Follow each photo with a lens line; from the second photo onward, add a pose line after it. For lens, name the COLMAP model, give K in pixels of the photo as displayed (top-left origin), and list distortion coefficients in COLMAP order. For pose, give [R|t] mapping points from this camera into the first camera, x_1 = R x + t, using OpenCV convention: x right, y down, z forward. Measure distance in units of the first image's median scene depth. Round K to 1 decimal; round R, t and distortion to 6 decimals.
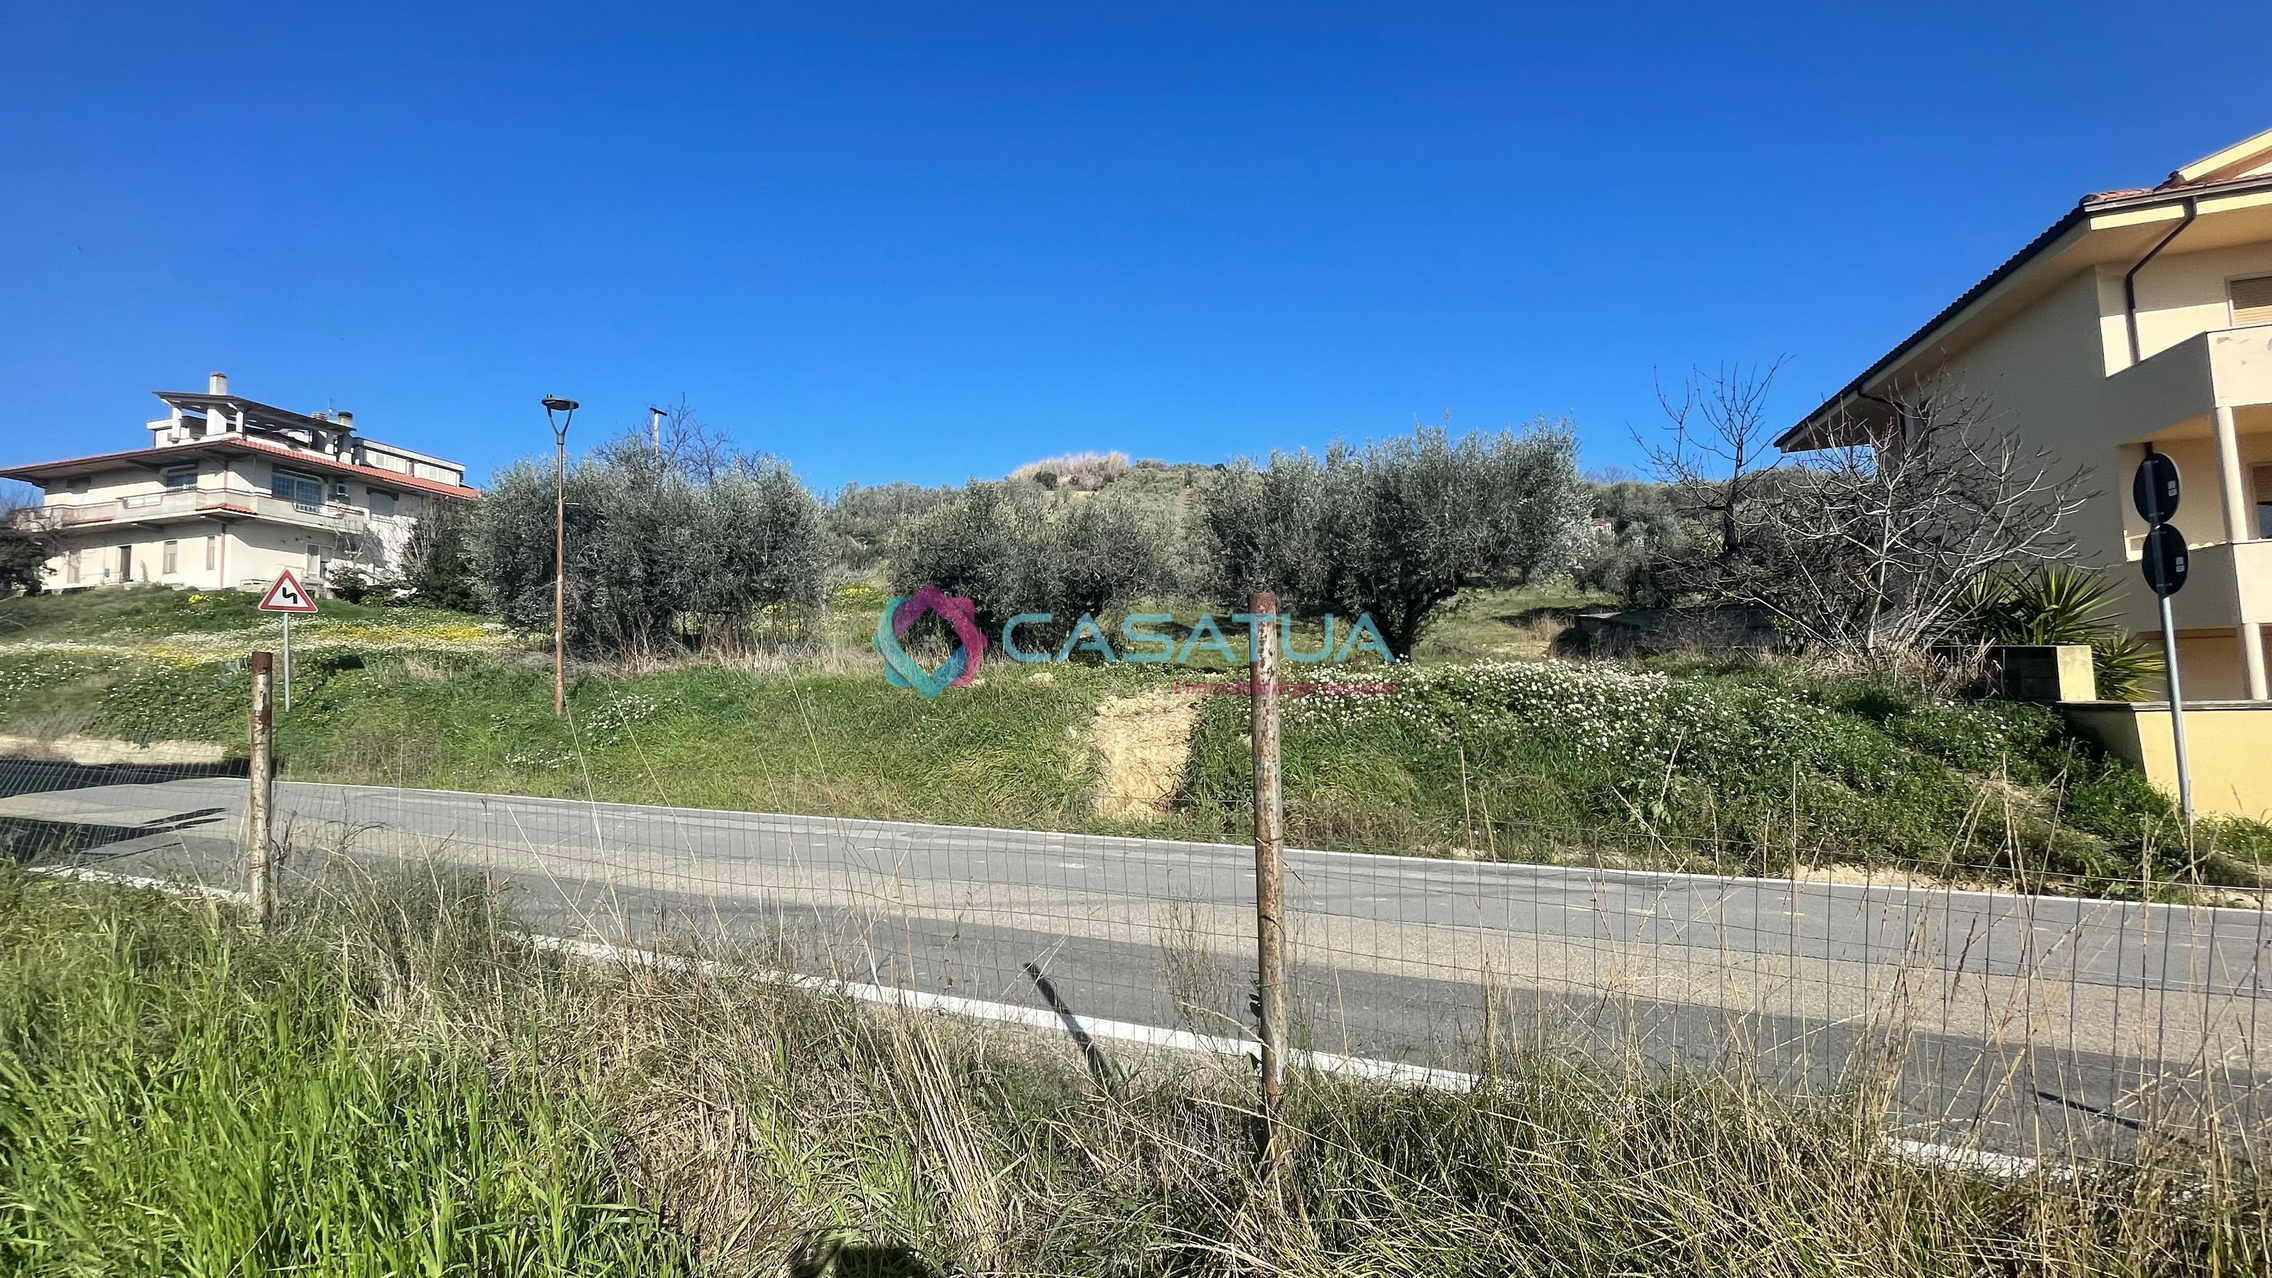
lens RADIAL K [[918.9, 0, 1126.1], [0, 918.9, 638.4], [0, 0, 1]] dist [-0.002877, 0.001118]
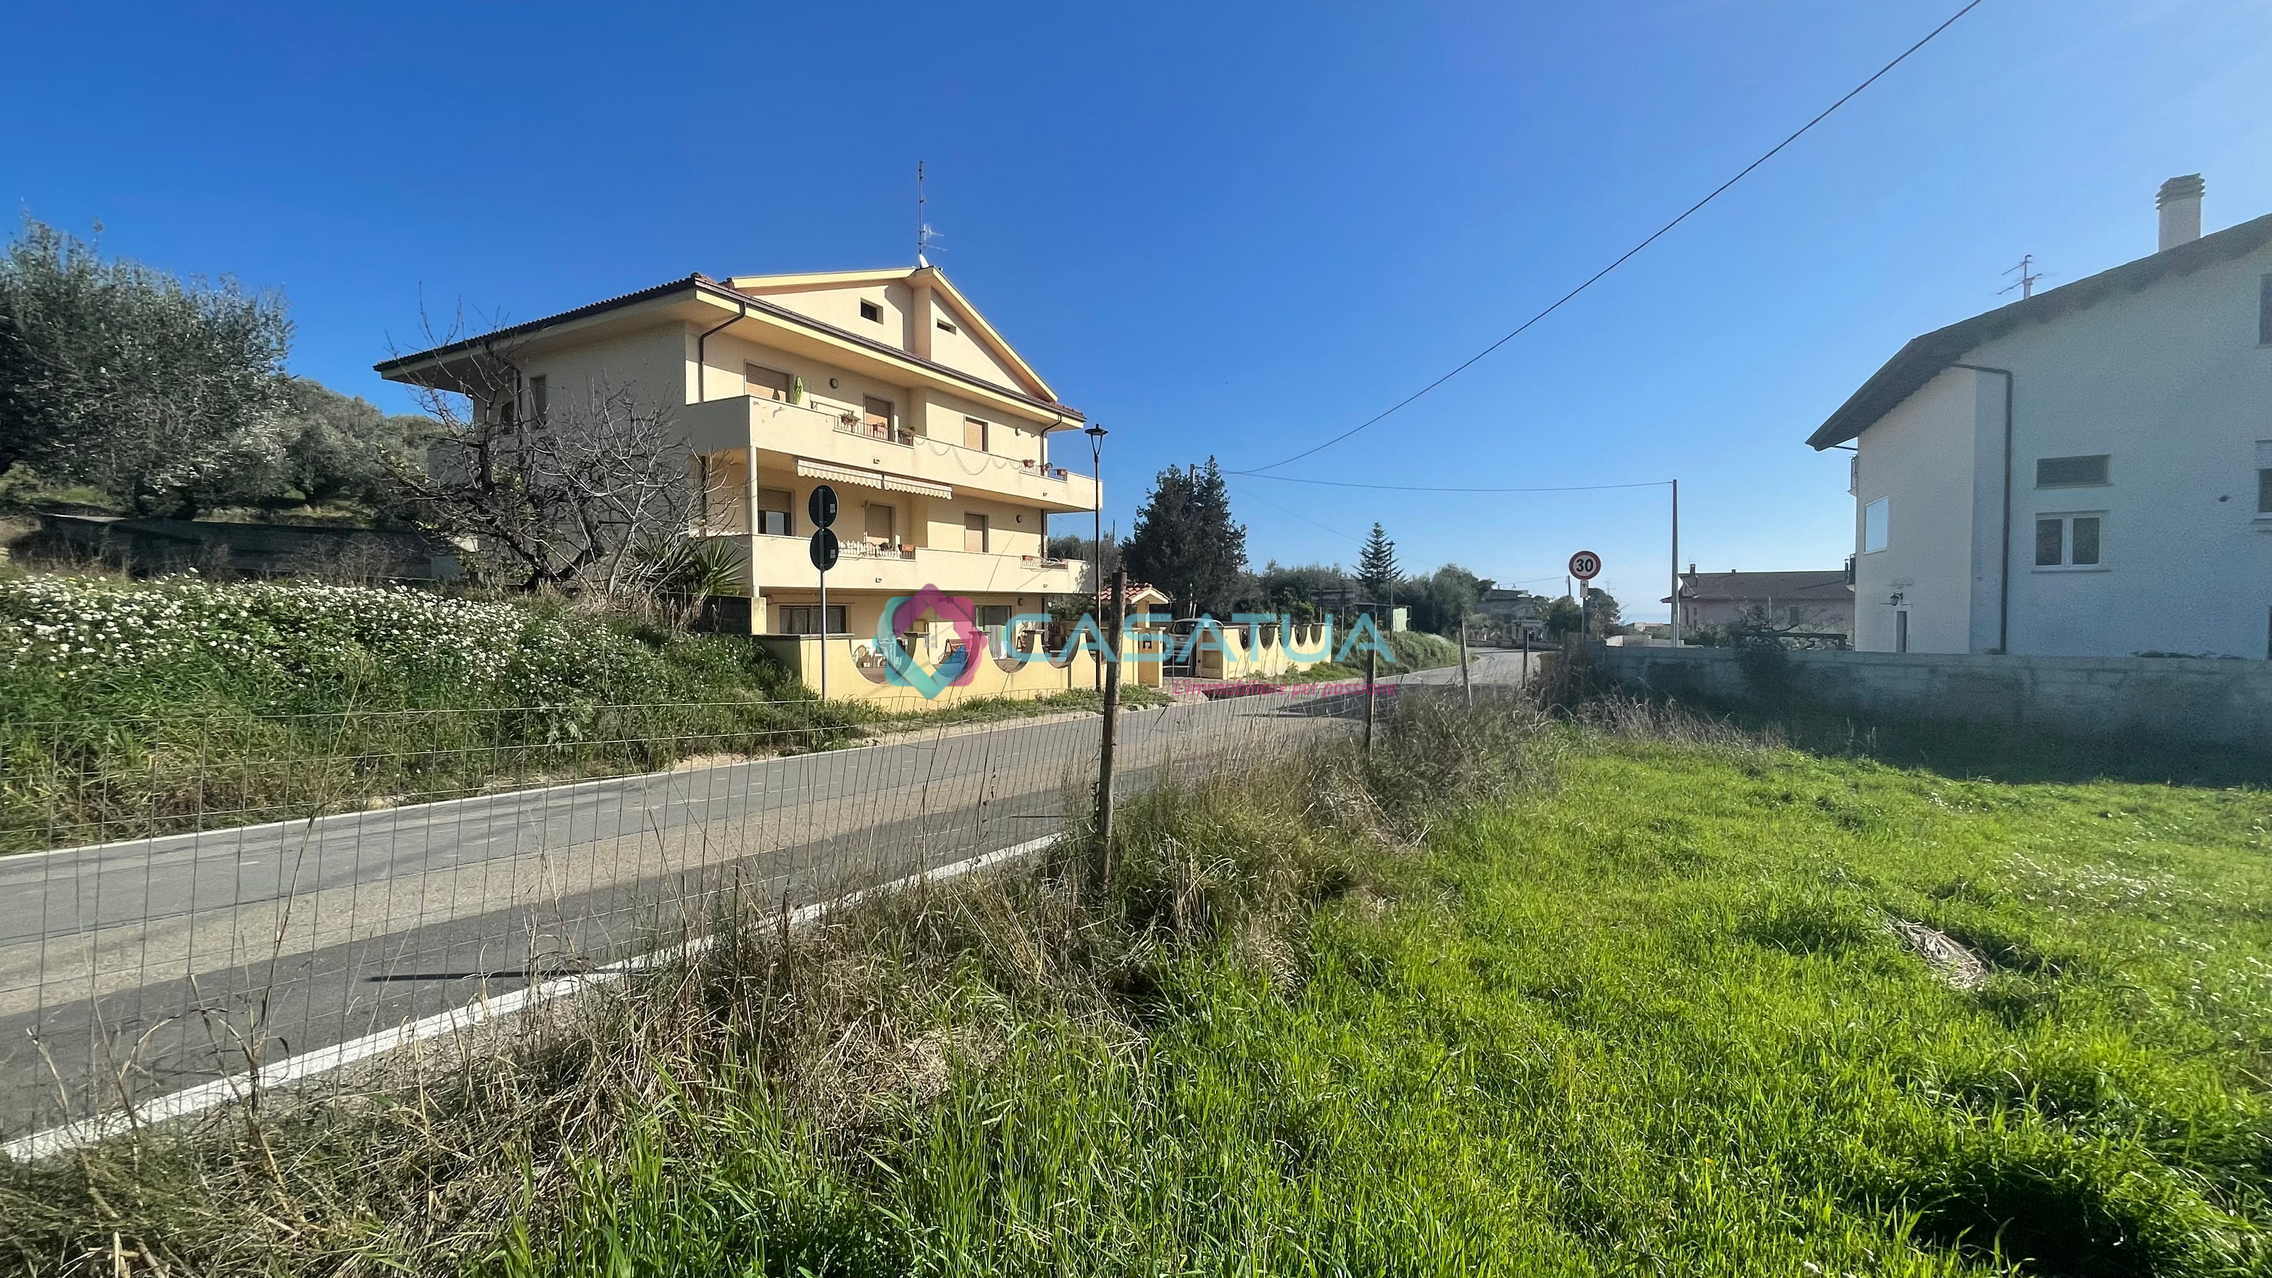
lens RADIAL K [[918.5, 0, 1126.2], [0, 918.5, 640.1], [0, 0, 1]] dist [-0.000630, -0.000436]
pose [[0.161869, -0.003688, 0.986805, -0.376741], [-0.071085, 0.997352, 0.015388, 0.012128], [-0.984249, -0.072638, 0.161178, 0.149215]]
